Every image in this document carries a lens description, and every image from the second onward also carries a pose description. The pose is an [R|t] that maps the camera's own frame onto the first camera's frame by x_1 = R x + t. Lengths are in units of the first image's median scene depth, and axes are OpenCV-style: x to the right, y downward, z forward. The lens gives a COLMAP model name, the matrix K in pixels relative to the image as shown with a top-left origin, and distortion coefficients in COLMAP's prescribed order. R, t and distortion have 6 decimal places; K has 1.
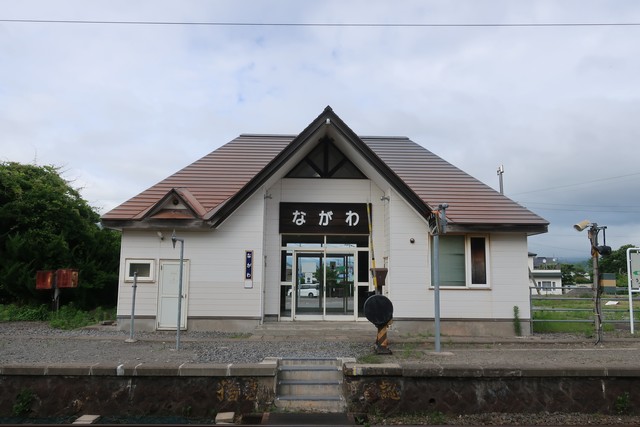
lens RADIAL K [[502.9, 0, 320.0], [0, 502.9, 213.5], [0, 0, 1]] dist [-0.006060, 0.005065]
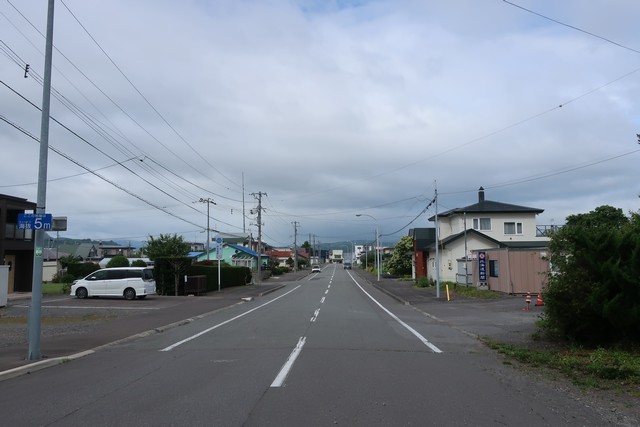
lens RADIAL K [[502.9, 0, 320.0], [0, 502.9, 213.5], [0, 0, 1]] dist [-0.006060, 0.005065]
pose [[0.951407, 0.021101, 0.307211, 0.009395], [-0.032137, 0.999005, 0.030909, 0.299670], [-0.306253, -0.039280, 0.951139, 2.136592]]
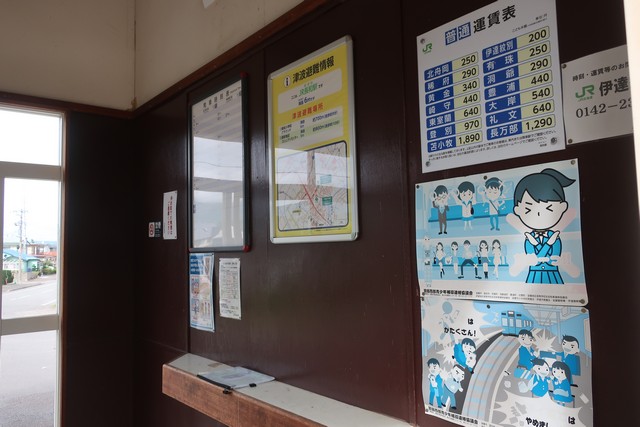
lens RADIAL K [[502.9, 0, 320.0], [0, 502.9, 213.5], [0, 0, 1]] dist [-0.006060, 0.005065]
pose [[0.786913, 0.017960, 0.616802, 0.032508], [-0.046741, 0.998439, 0.030561, 0.086379], [-0.615291, -0.052879, 0.786525, 0.788987]]
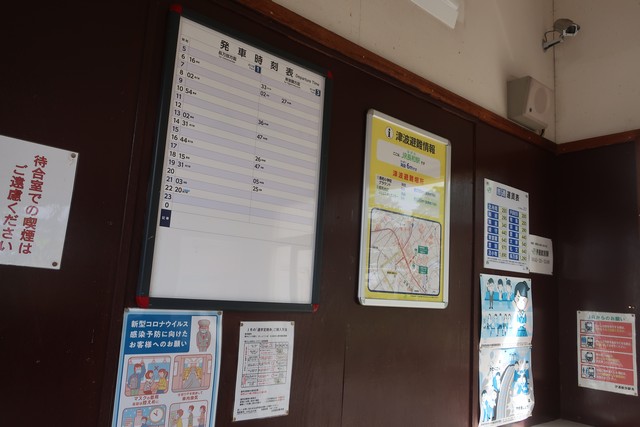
lens RADIAL K [[502.9, 0, 320.0], [0, 502.9, 213.5], [0, 0, 1]] dist [-0.006060, 0.005065]
pose [[-0.634257, 0.070419, 0.769909, 0.022805], [-0.161183, 0.961916, -0.220765, 0.105814], [-0.756134, -0.264118, -0.598752, 0.982191]]
